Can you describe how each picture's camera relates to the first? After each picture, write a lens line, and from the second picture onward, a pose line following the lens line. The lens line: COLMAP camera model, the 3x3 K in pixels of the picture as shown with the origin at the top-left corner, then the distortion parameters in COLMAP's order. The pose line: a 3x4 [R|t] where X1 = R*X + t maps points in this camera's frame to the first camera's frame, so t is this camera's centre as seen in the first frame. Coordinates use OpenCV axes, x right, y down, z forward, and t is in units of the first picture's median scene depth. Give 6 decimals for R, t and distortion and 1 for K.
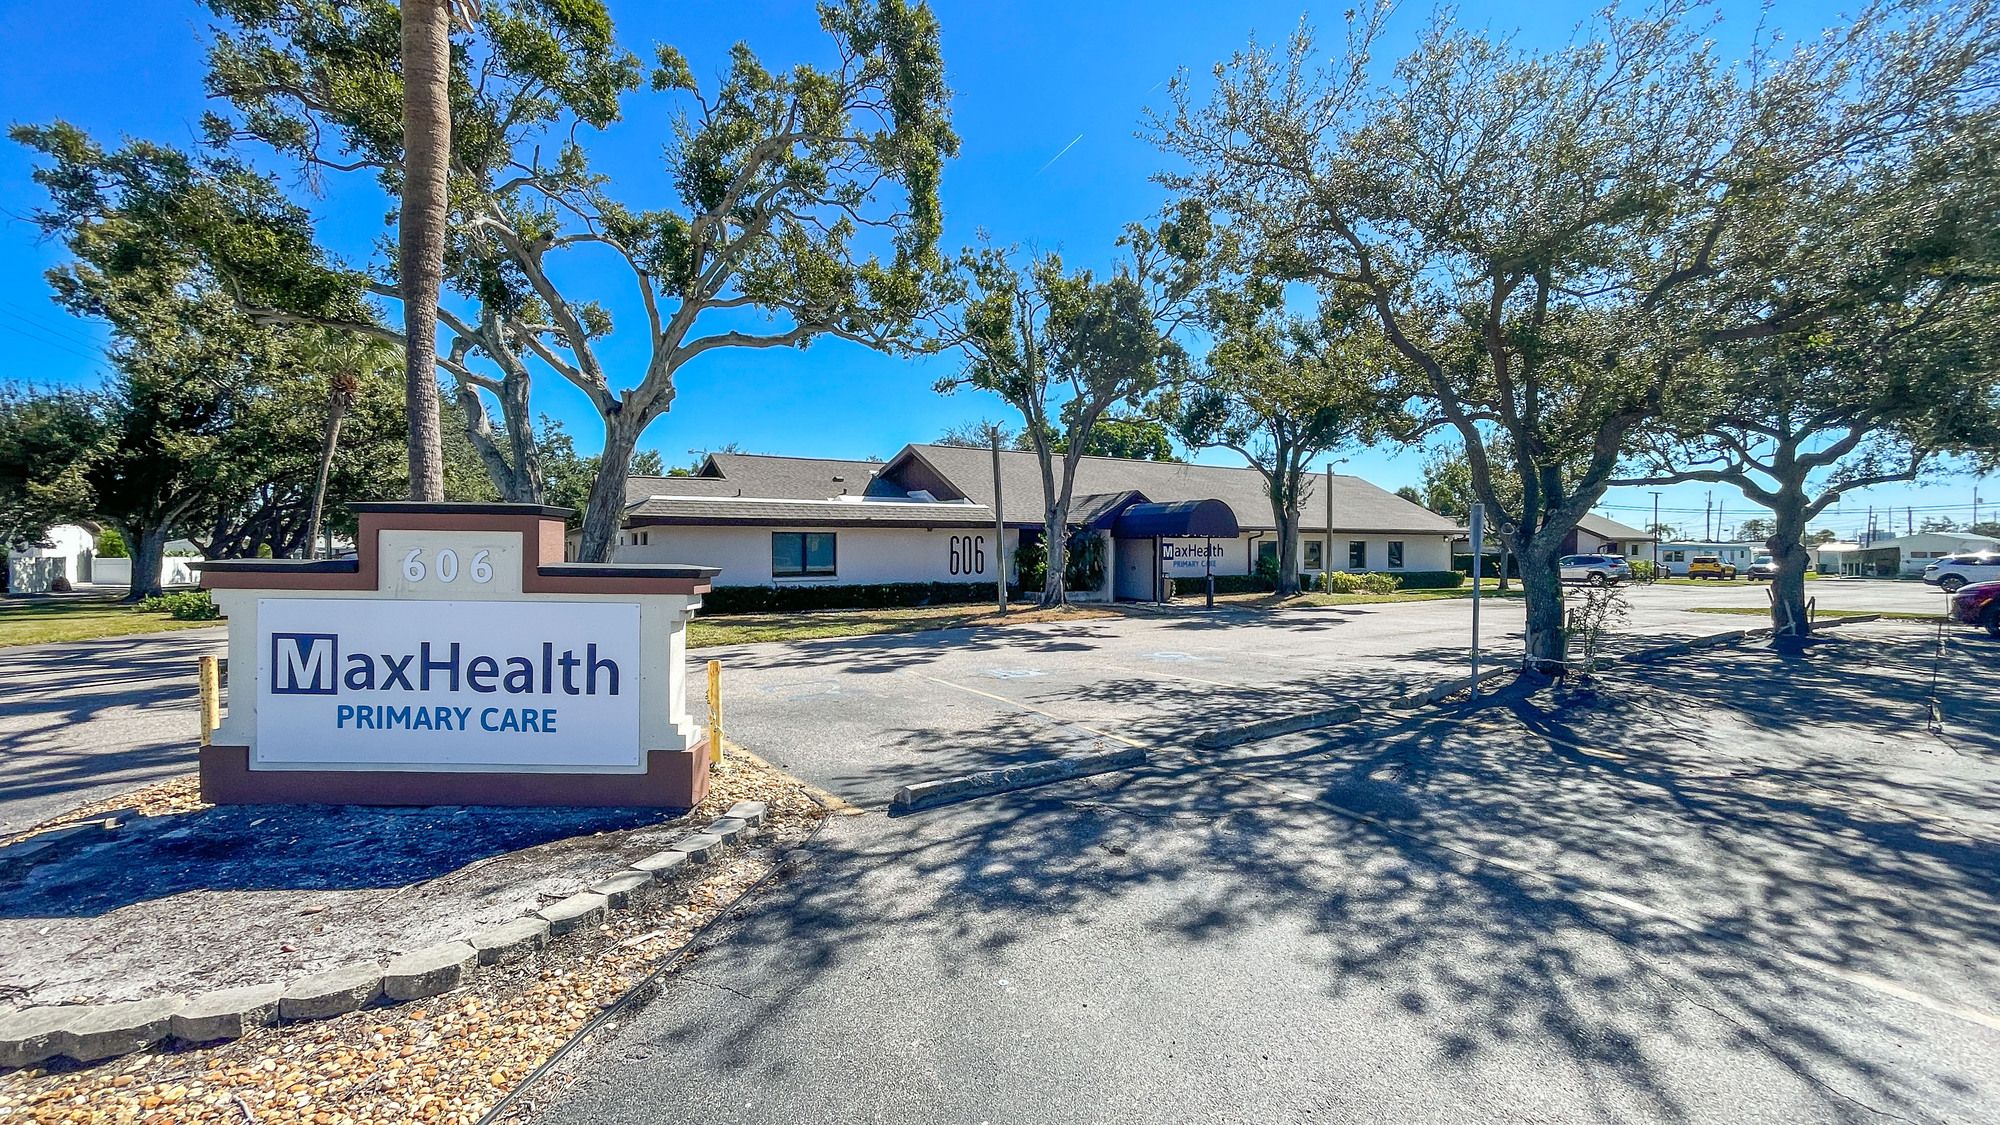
lens RADIAL K [[811.6, 0, 991.1], [0, 811.6, 557.7], [0, 0, 1]] dist [-0.007269, 0.000819]
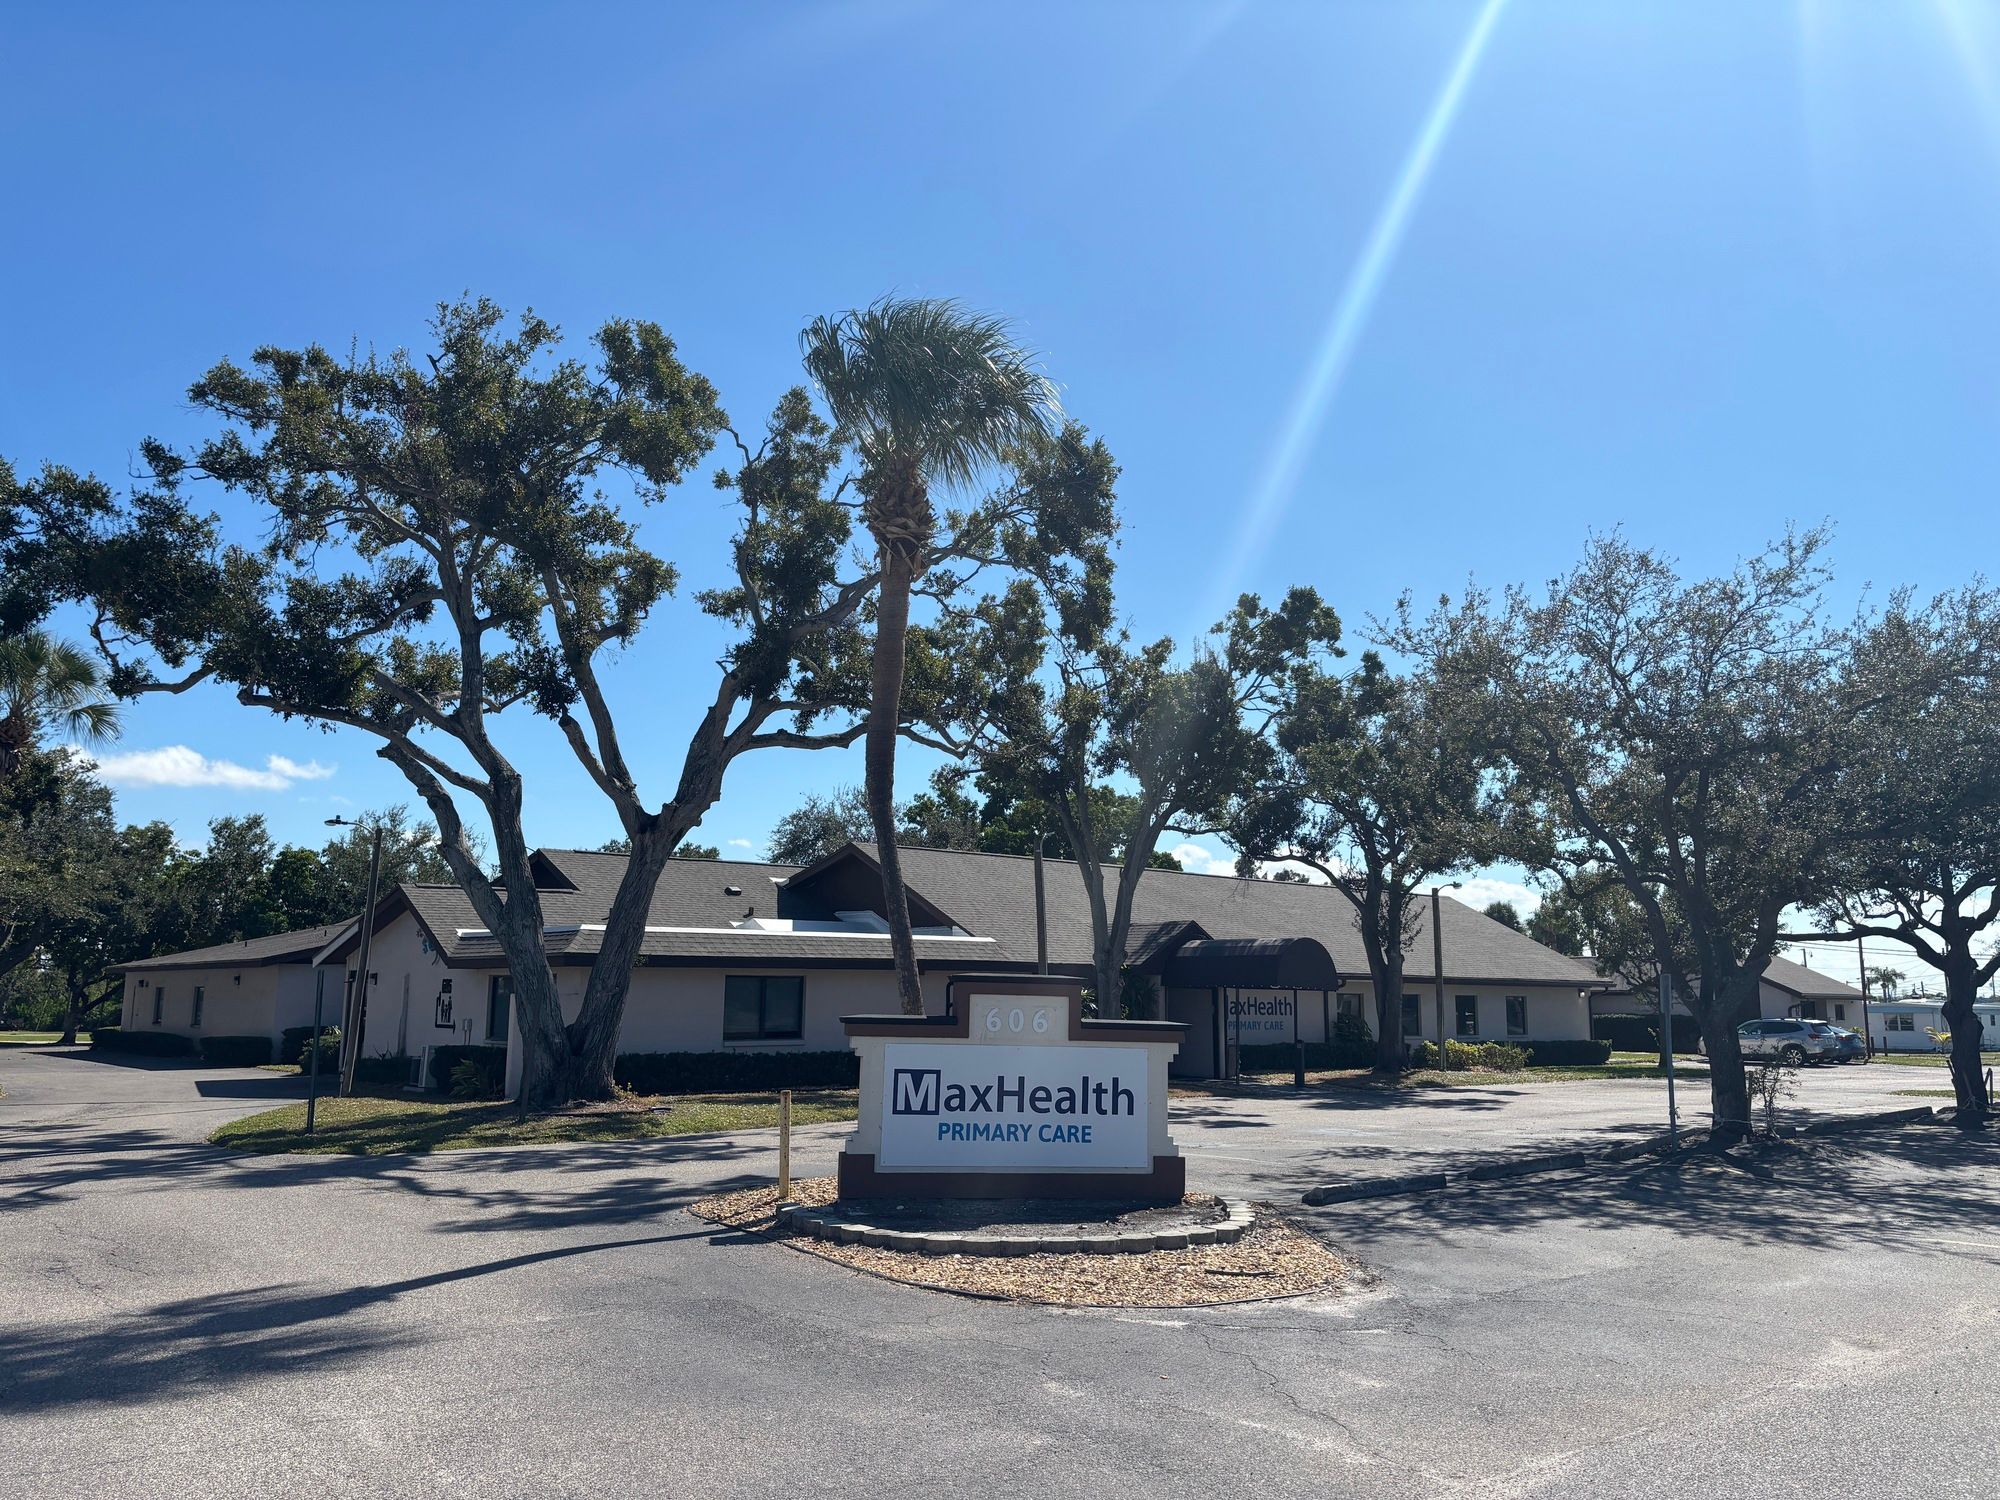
lens RADIAL K [[1508.5, 0, 987.5], [0, 1508.5, 752.2], [0, 0, 1]] dist [0.052779, -0.058133]
pose [[0.986928, 0.035781, 0.157140, -0.361433], [-0.008628, 0.985375, -0.170181, -0.000824], [-0.160931, 0.166601, 0.972803, -0.512964]]
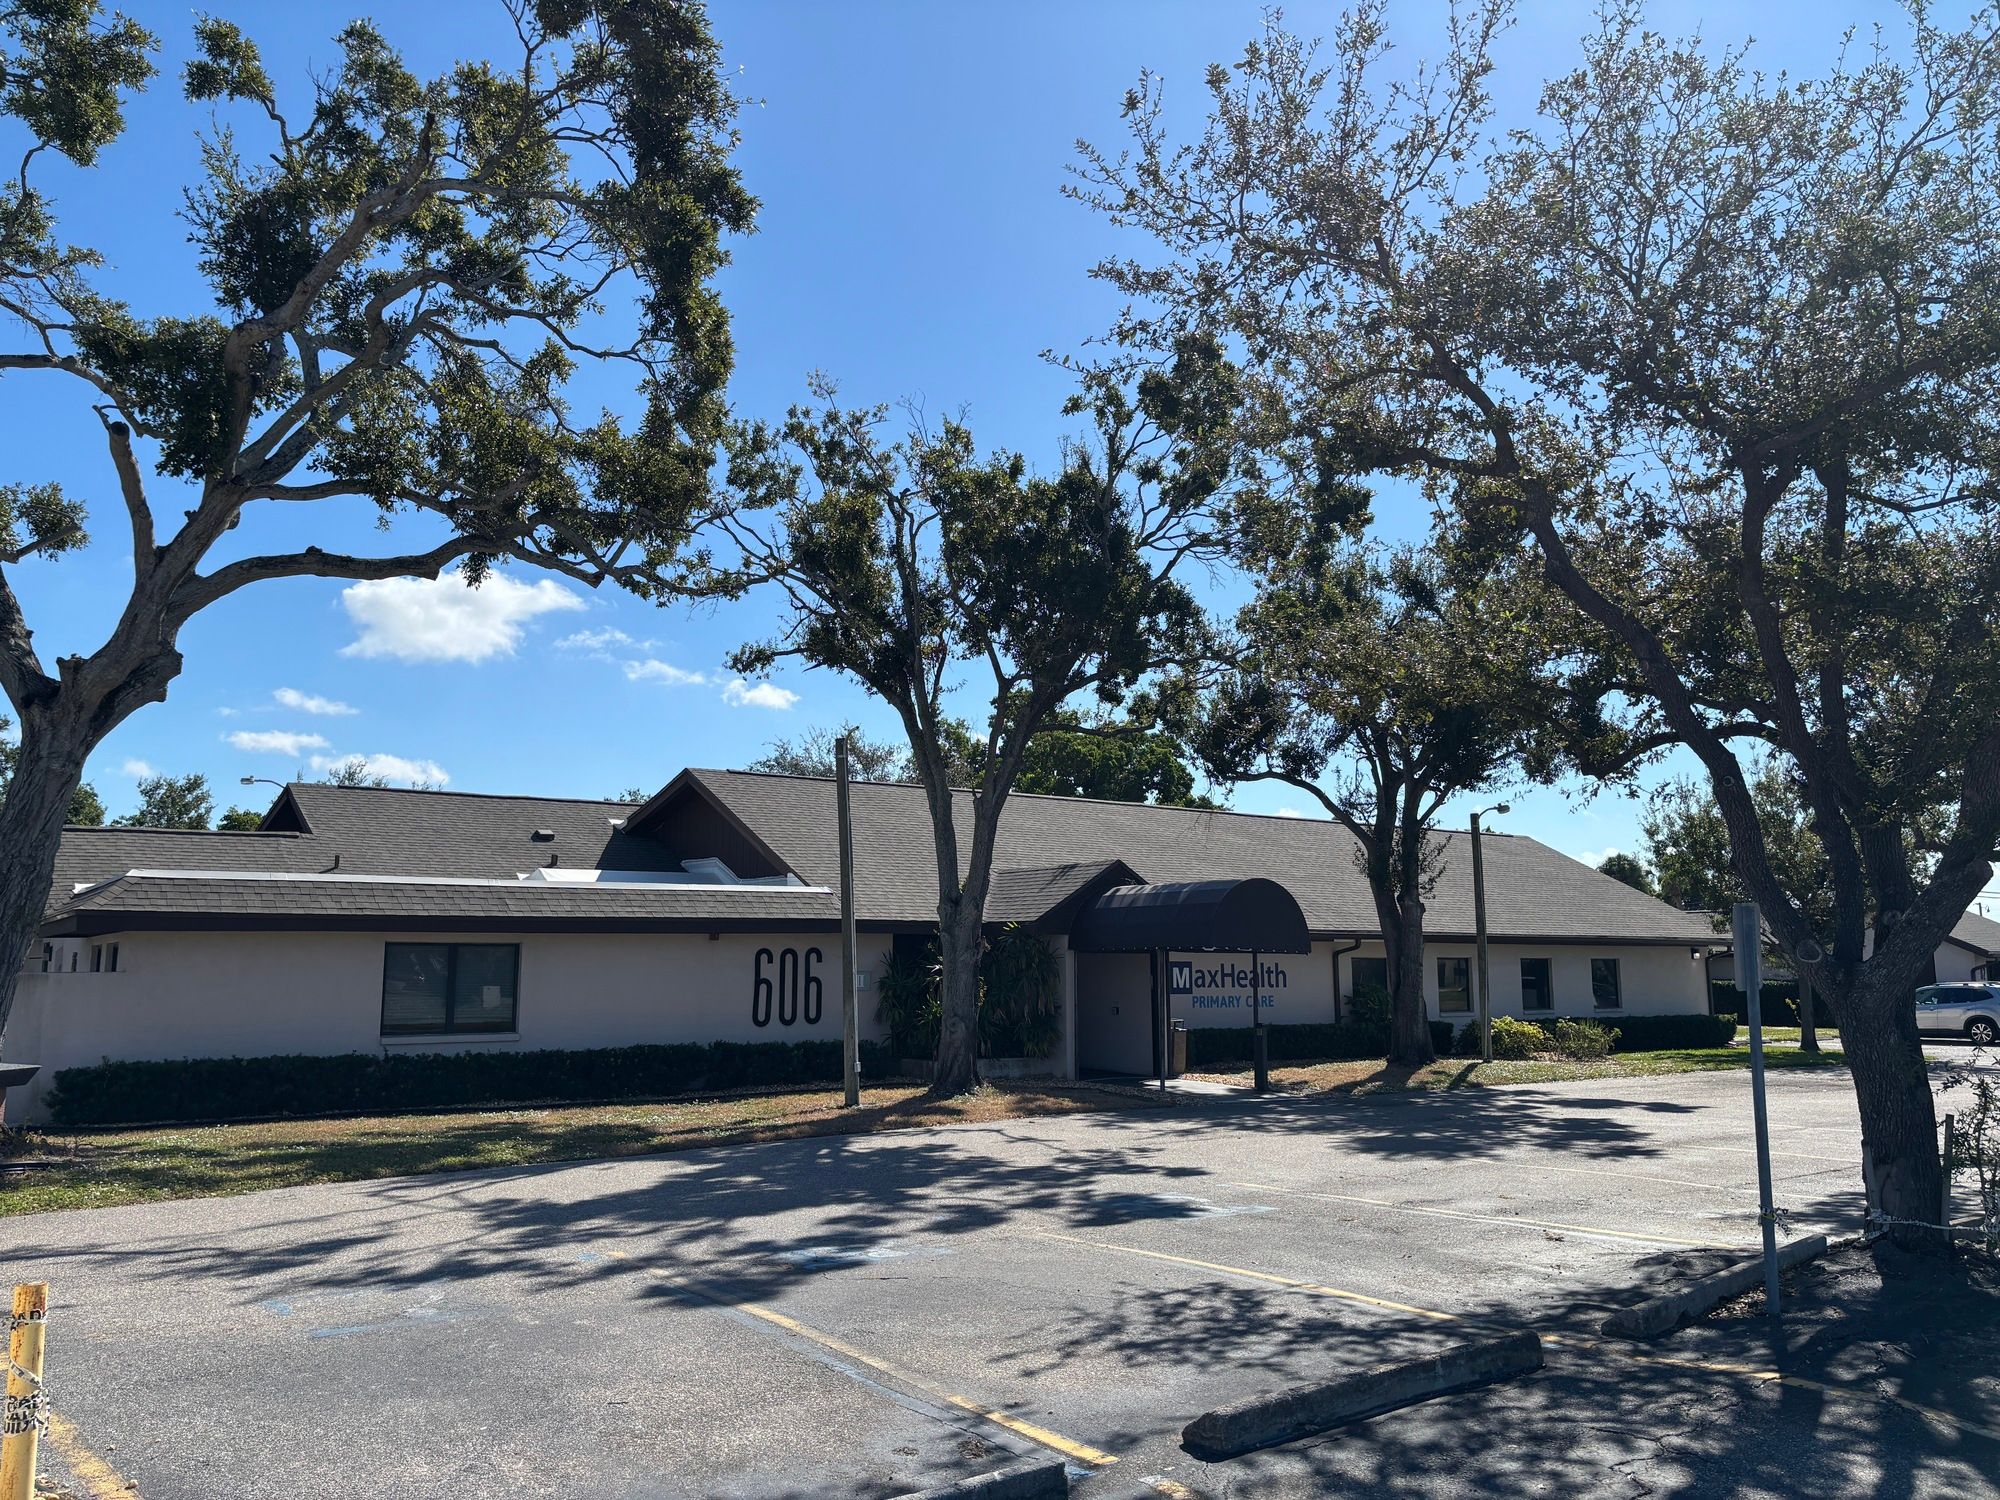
lens RADIAL K [[1508.5, 0, 996.1], [0, 1508.5, 739.9], [0, 0, 1]] dist [0.052779, -0.058133]
pose [[0.996504, 0.011590, 0.082736, 0.031543], [0.001670, 0.987368, -0.158432, -0.009336], [-0.083527, 0.158016, 0.983897, 0.051764]]
